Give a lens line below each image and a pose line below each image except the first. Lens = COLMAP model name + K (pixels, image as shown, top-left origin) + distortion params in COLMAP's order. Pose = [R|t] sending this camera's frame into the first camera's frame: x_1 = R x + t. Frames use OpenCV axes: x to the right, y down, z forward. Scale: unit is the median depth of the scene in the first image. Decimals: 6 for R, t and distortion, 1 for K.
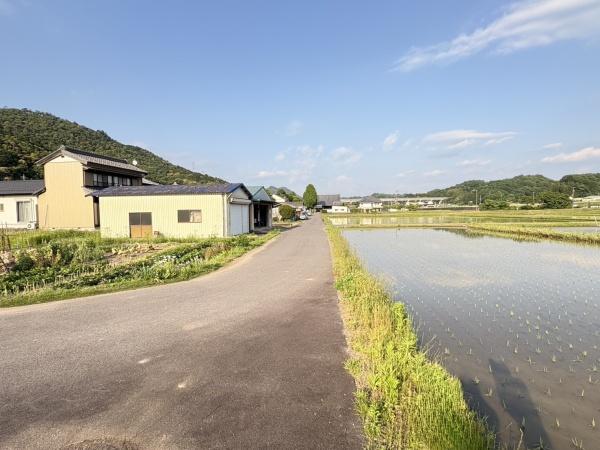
lens RADIAL K [[313.9, 0, 300.9], [0, 313.9, 225.1], [0, 0, 1]] dist [0.002653, 0.001660]
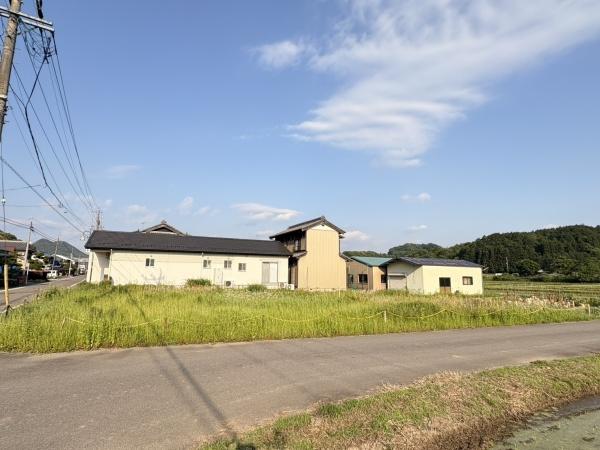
lens RADIAL K [[313.1, 0, 300.0], [0, 313.1, 225.0], [0, 0, 1]] dist [0.002059, 0.000586]
pose [[0.817508, 0.114361, 0.564448, -1.825073], [0.001332, 0.979708, -0.200425, 0.011663], [-0.575915, 0.164601, 0.800767, 0.172977]]
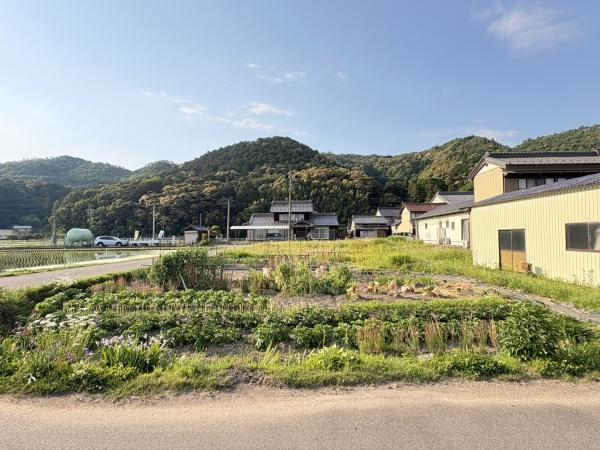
lens RADIAL K [[313.9, 0, 300.9], [0, 313.9, 225.1], [0, 0, 1]] dist [0.002653, 0.001660]
pose [[0.116431, -0.018517, -0.993026, 0.042146], [-0.039502, 0.998949, -0.023259, -0.017375], [0.992413, 0.041935, 0.115578, 0.501856]]
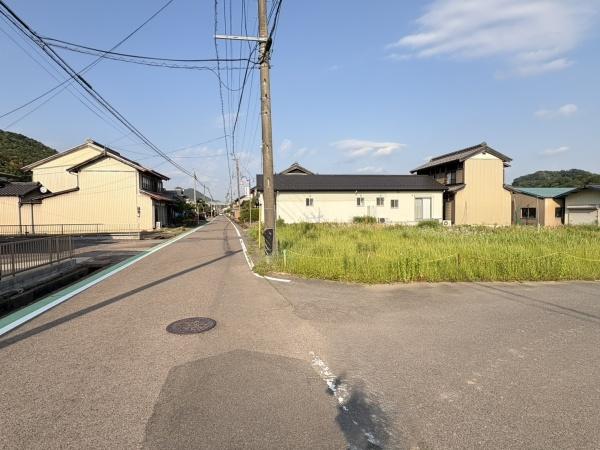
lens RADIAL K [[313.1, 0, 300.0], [0, 313.1, 225.0], [0, 0, 1]] dist [0.002059, 0.000586]
pose [[0.956529, -0.008420, 0.291515, -1.996223], [0.010794, 0.999920, -0.006536, 0.011789], [-0.291437, 0.009399, 0.956544, 0.280707]]
